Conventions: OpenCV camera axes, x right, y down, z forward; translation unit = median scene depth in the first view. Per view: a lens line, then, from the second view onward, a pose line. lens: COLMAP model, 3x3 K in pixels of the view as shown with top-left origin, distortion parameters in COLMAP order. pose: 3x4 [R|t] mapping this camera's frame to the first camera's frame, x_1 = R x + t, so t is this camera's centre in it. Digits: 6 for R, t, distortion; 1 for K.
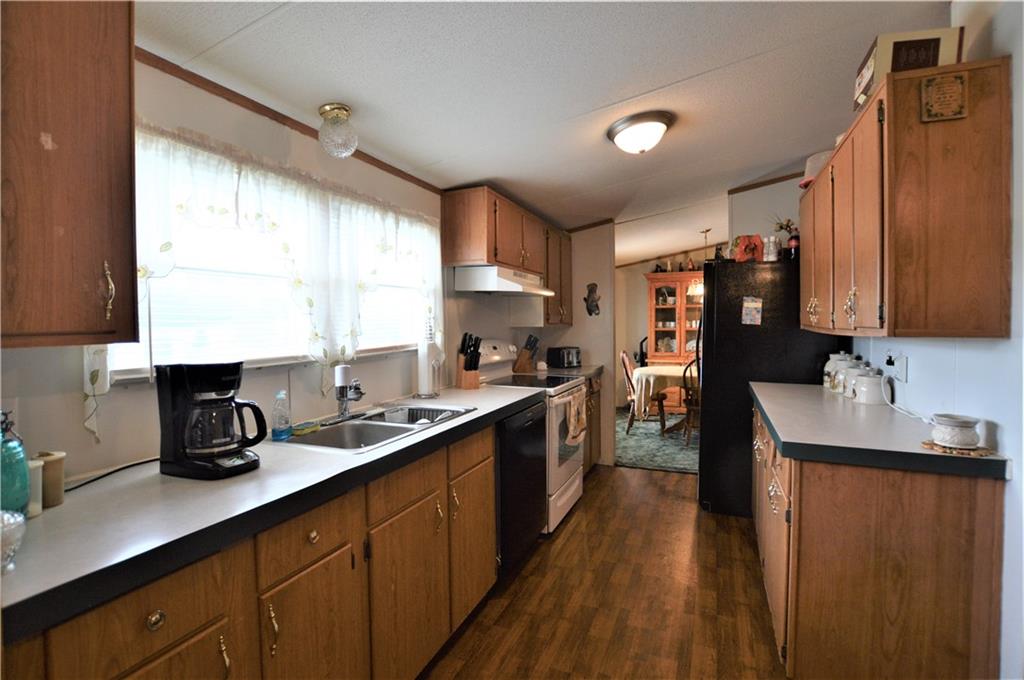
lens RADIAL K [[470.9, 0, 512.0], [0, 470.9, 335.2], [0, 0, 1]] dist [-0.021984, -0.000680]
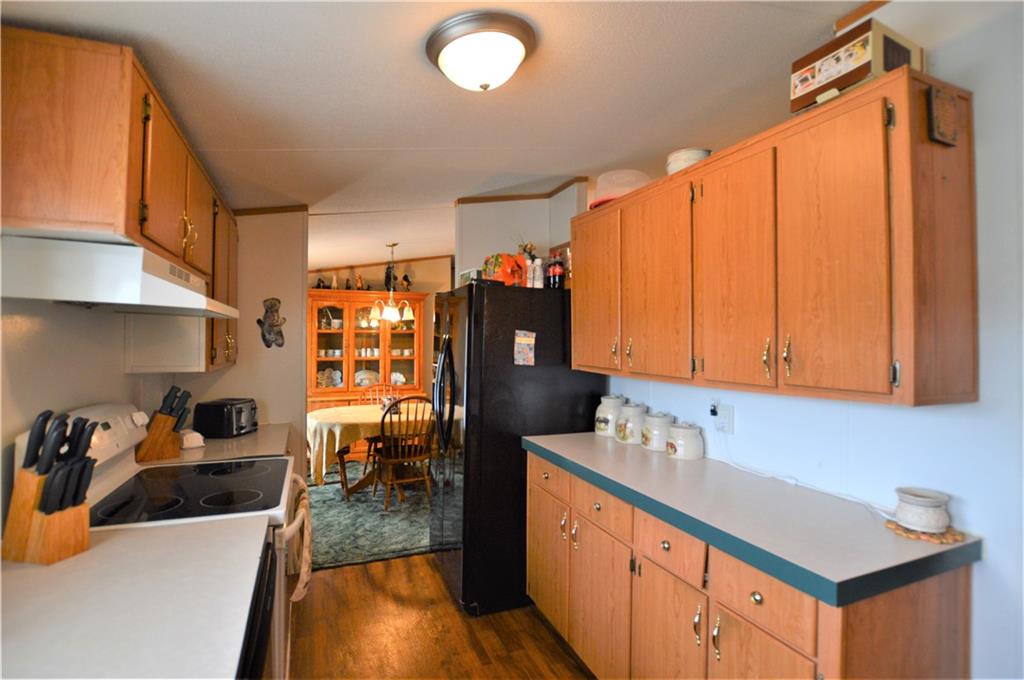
lens RADIAL K [[470.9, 0, 489.1], [0, 470.9, 333.6], [0, 0, 1]] dist [-0.021984, -0.000680]
pose [[0.710435, 0.017563, 0.703544, -0.104193], [0.012175, 0.999232, -0.037239, -0.048167], [-0.703657, 0.035022, 0.709676, 0.480608]]
